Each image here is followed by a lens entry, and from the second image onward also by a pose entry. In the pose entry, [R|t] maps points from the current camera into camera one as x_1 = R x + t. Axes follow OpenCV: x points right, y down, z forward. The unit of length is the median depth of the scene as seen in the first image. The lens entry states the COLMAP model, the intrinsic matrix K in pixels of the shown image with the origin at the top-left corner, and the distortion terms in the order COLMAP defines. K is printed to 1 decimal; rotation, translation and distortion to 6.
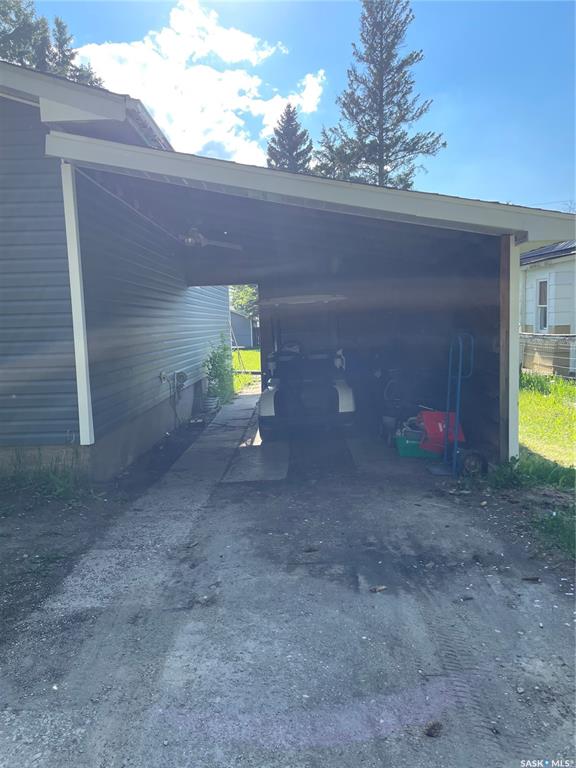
lens RADIAL K [[580.8, 0, 288.0], [0, 580.8, 384.0], [0, 0, 1]] dist [0.105690, -0.133543]
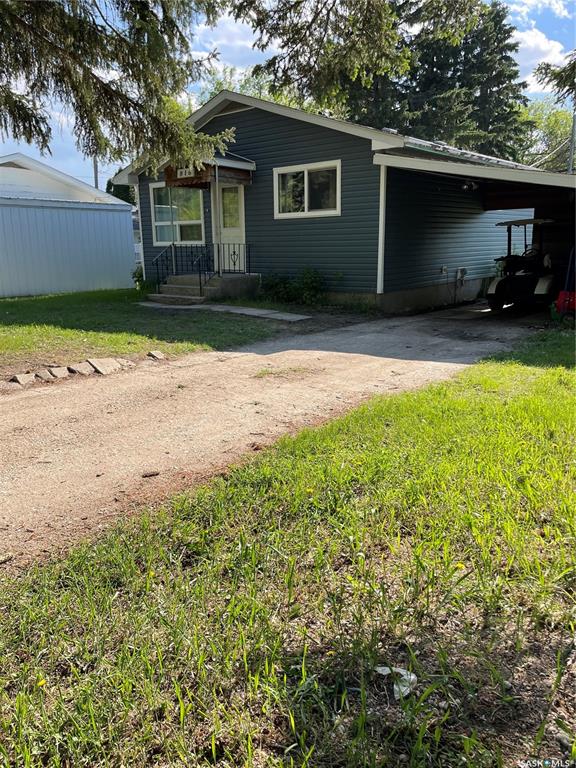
lens RADIAL K [[580.8, 0, 288.0], [0, 580.8, 384.0], [0, 0, 1]] dist [0.105690, -0.133543]
pose [[0.754262, 0.178600, -0.631816, 0.876735], [-0.078649, 0.979940, 0.183115, 0.059975], [0.651846, -0.088425, 0.753178, -0.955401]]
